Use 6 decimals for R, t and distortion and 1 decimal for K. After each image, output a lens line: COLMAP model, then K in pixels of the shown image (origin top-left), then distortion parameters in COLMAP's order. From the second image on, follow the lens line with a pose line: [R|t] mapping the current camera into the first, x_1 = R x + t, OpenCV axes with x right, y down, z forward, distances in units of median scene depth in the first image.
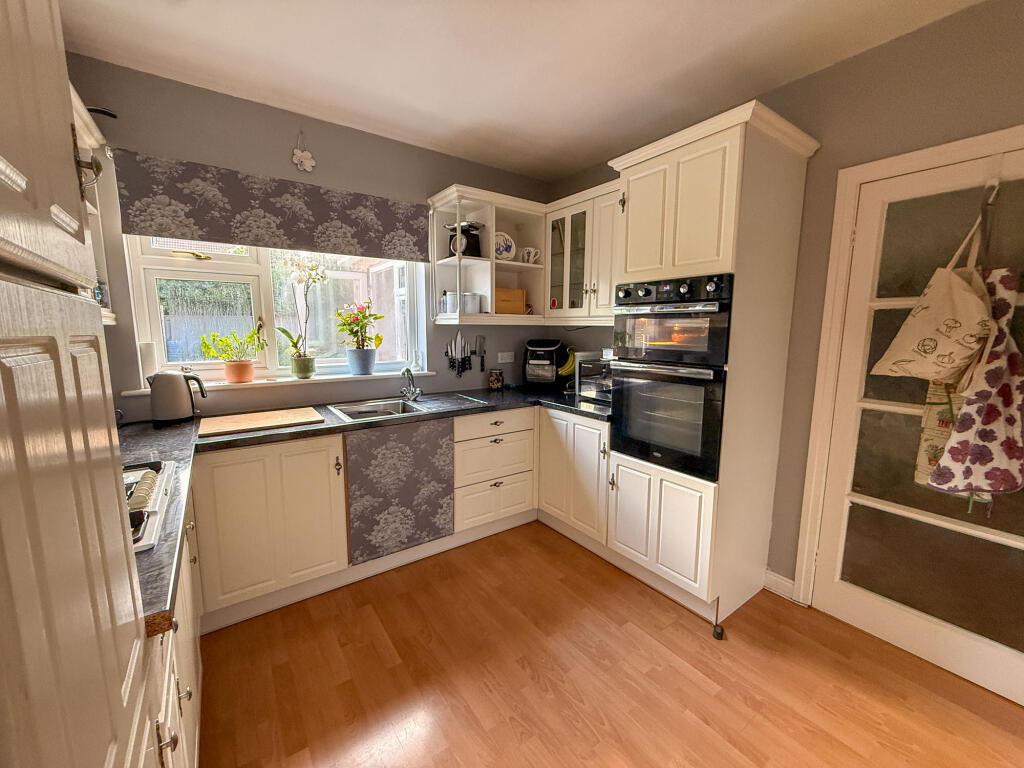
lens RADIAL K [[412.1, 0, 508.3], [0, 412.1, 383.5], [0, 0, 1]] dist [-0.004009, -0.000563]
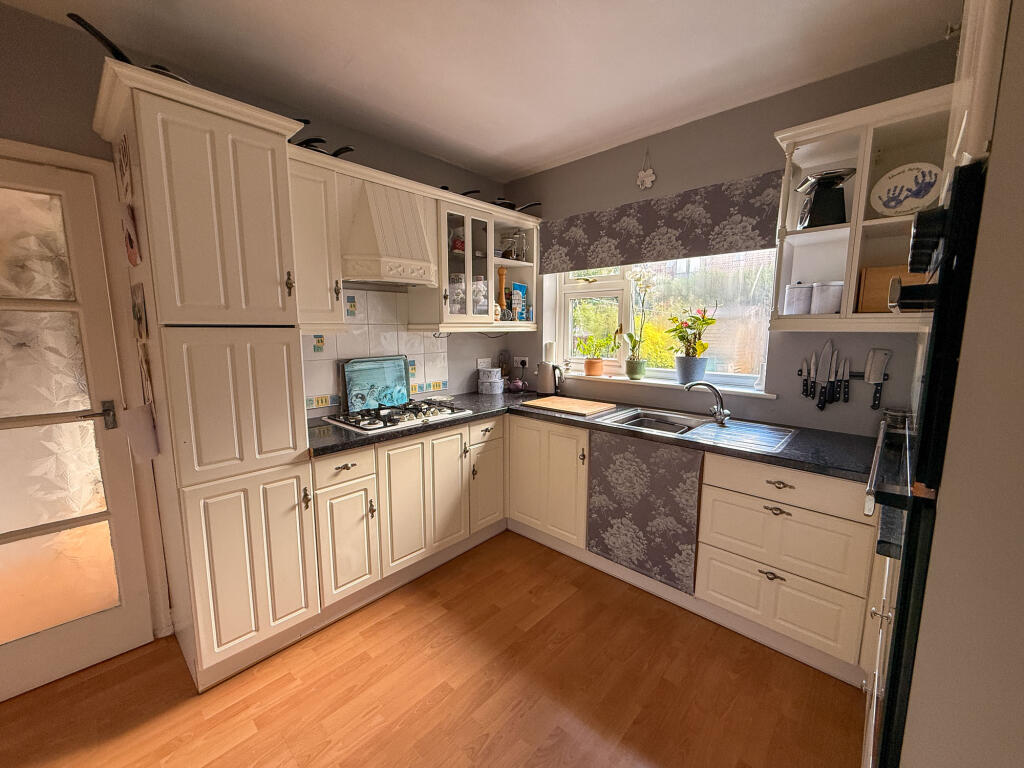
lens RADIAL K [[412.1, 0, 507.8], [0, 412.1, 384.4], [0, 0, 1]] dist [-0.004009, -0.000563]
pose [[0.190596, 0.131579, -0.972810, 0.528135], [-0.130016, 0.985630, 0.107840, -0.076781], [0.973021, 0.105928, 0.204964, 0.460229]]
